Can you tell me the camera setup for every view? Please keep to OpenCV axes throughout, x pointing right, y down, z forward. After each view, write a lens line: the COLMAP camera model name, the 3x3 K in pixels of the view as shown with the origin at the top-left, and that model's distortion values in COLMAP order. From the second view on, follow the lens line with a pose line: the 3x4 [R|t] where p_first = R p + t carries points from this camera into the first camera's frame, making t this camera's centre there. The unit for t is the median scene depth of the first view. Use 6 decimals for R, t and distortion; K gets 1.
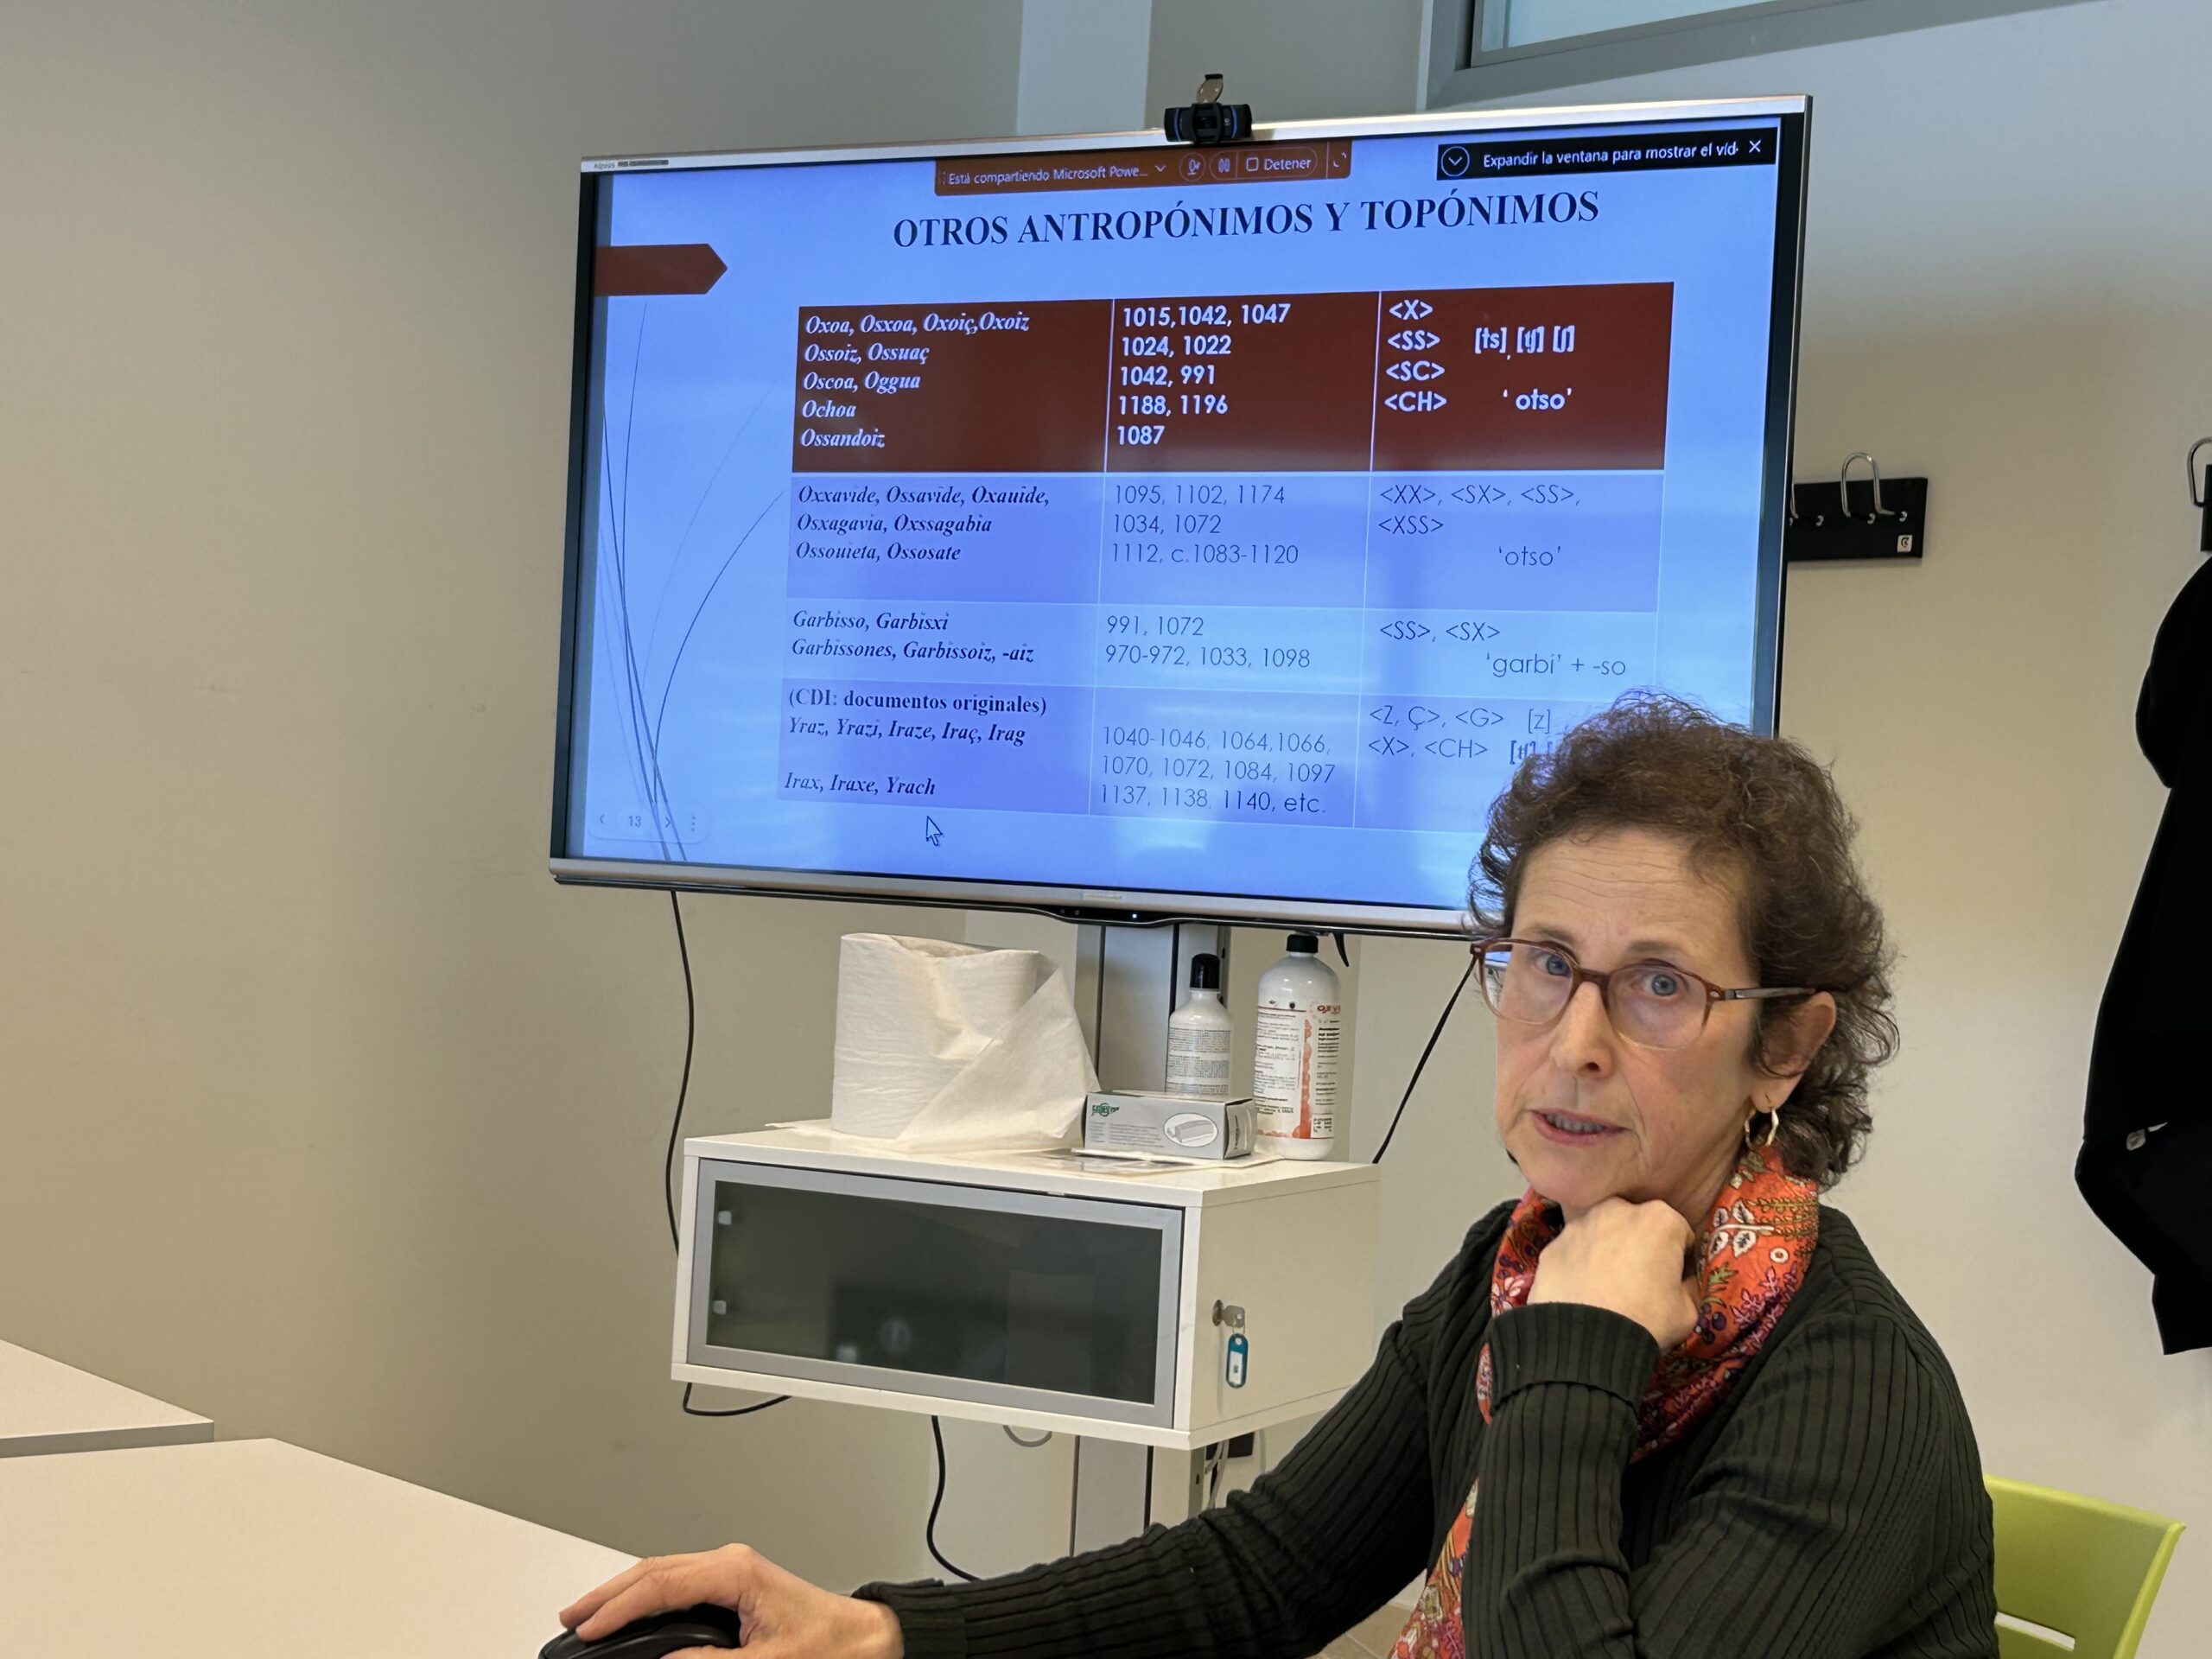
lens RADIAL K [[3543.8, 0, 1037.8], [0, 3543.8, 749.0], [0, 0, 1]] dist [0.059145, 0.000000]
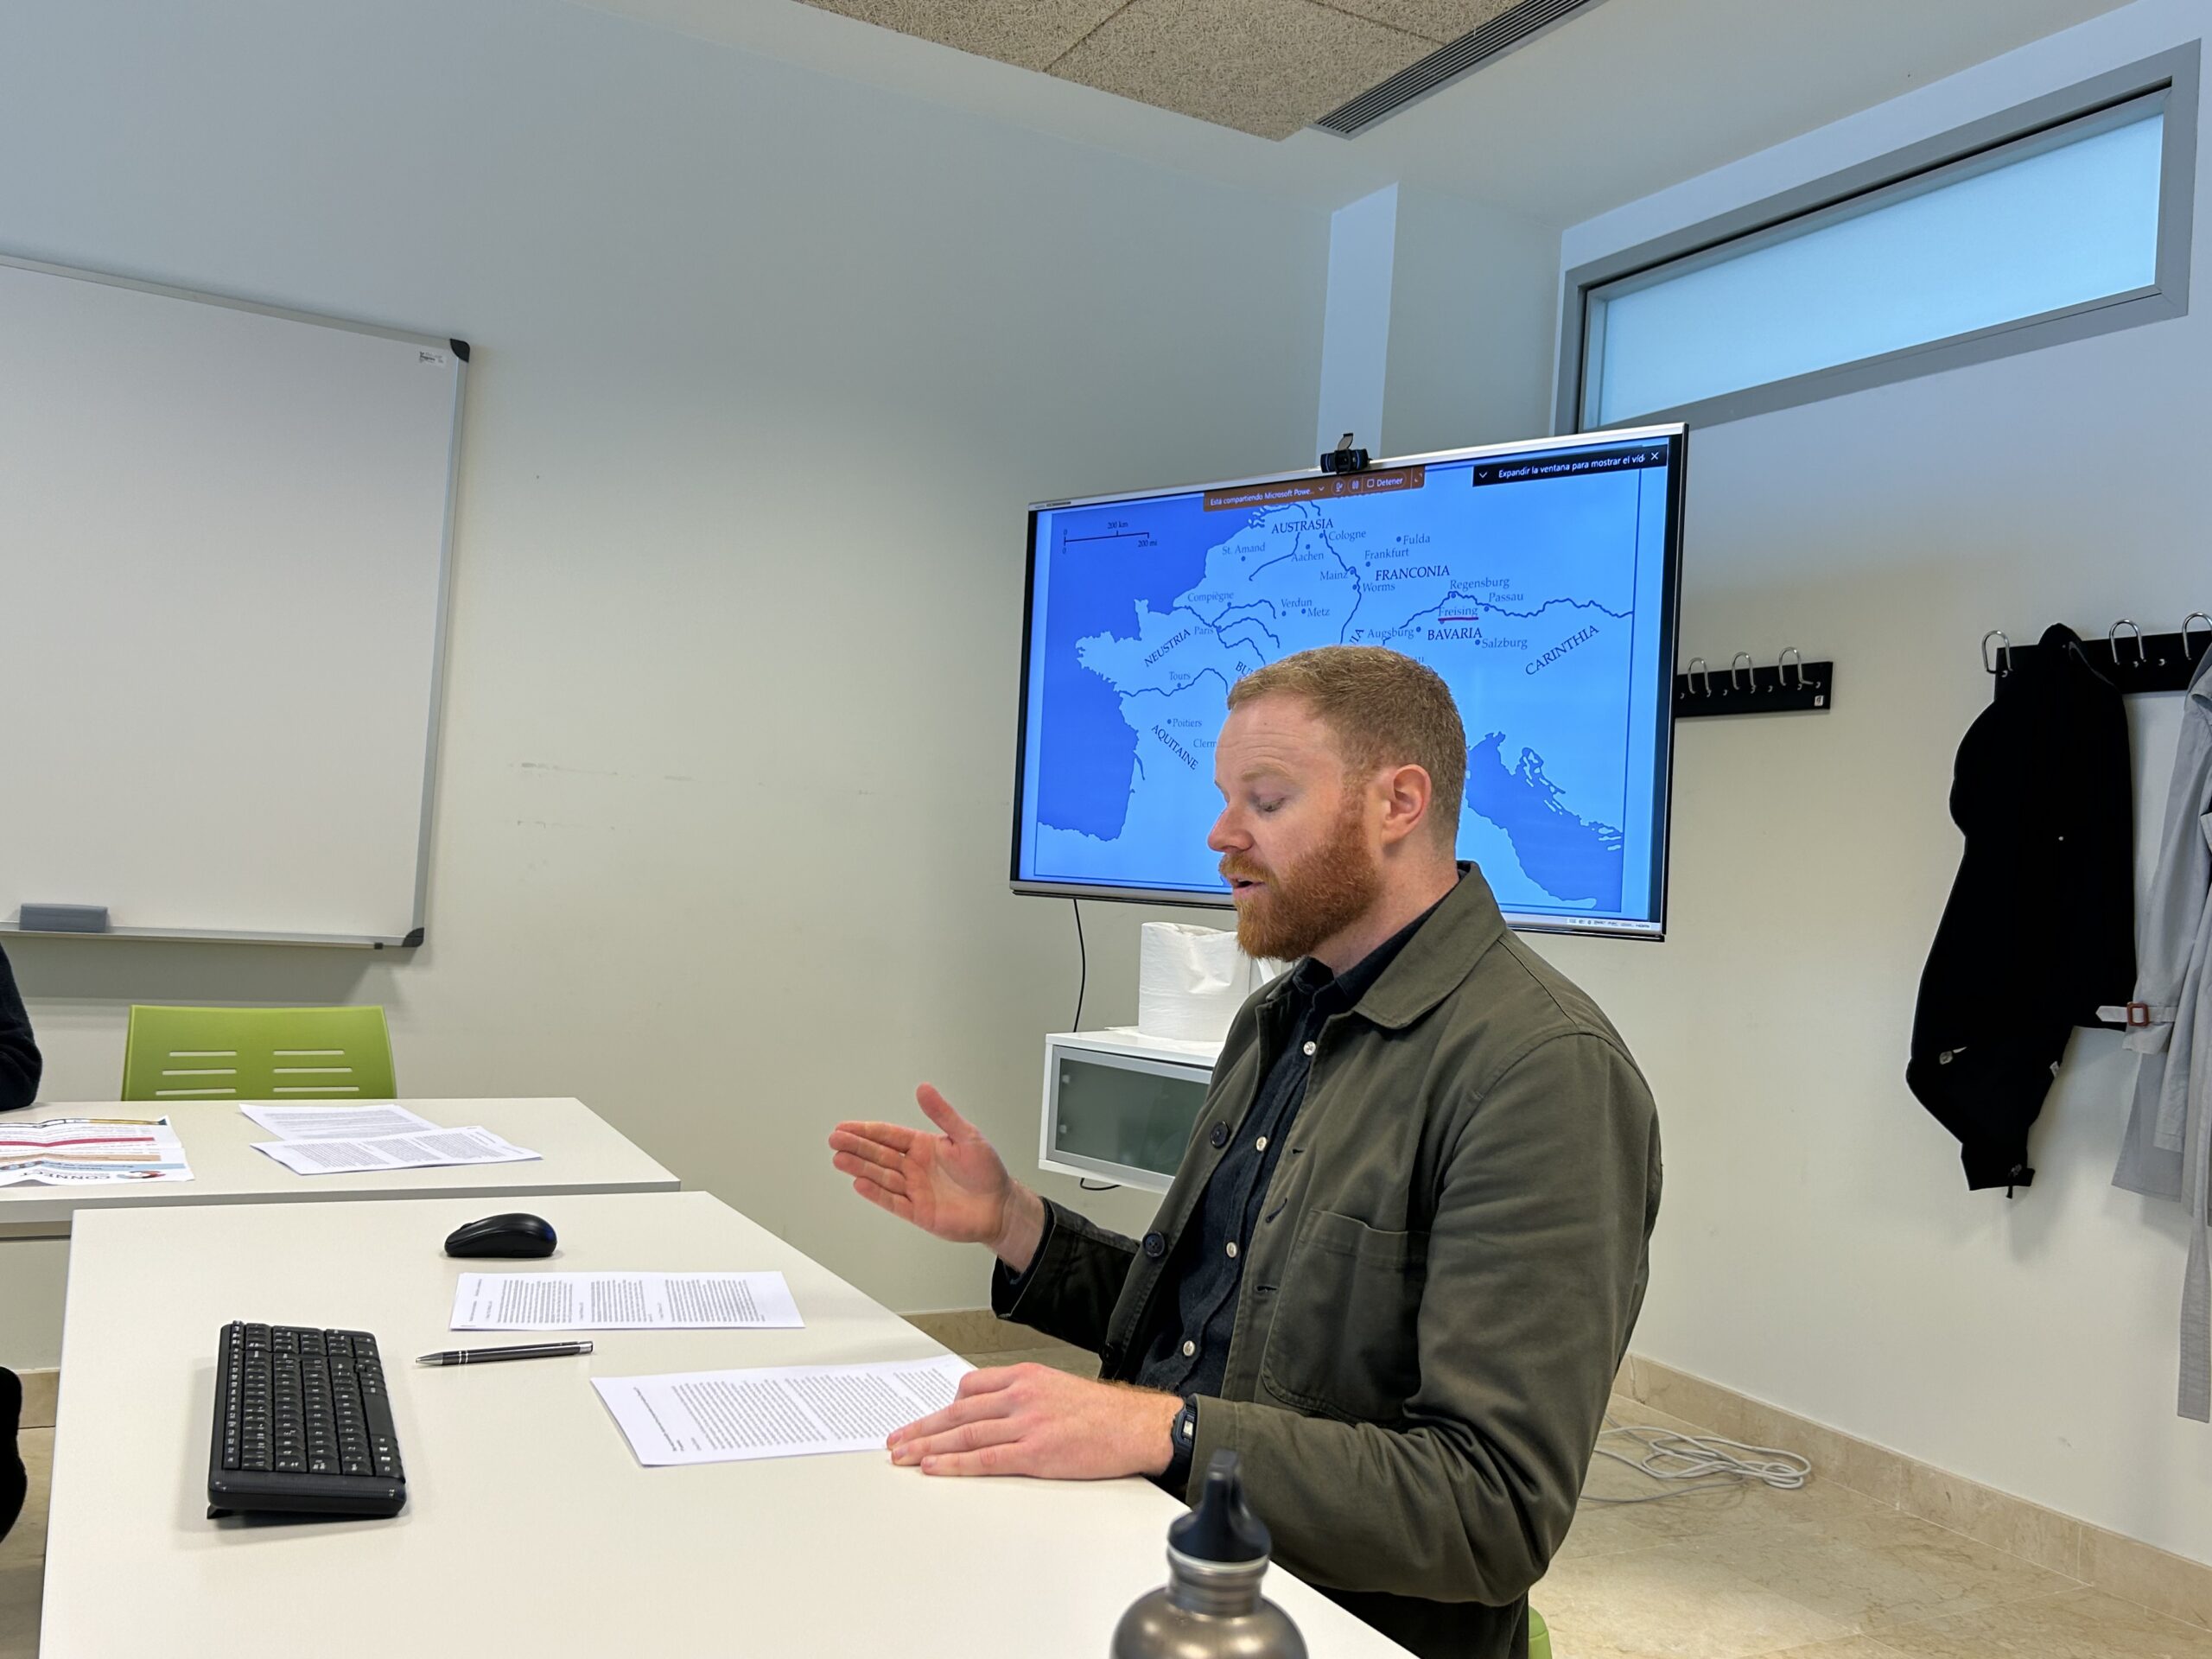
lens RADIAL K [[1817.3, 0, 1059.5], [0, 1817.3, 783.3], [0, 0, 1]] dist [0.015161, -0.026144]
pose [[0.972732, -0.006707, -0.231833, 0.118463], [-0.000886, 0.999467, -0.032633, 0.012416], [0.231929, 0.031948, 0.972208, 0.098467]]
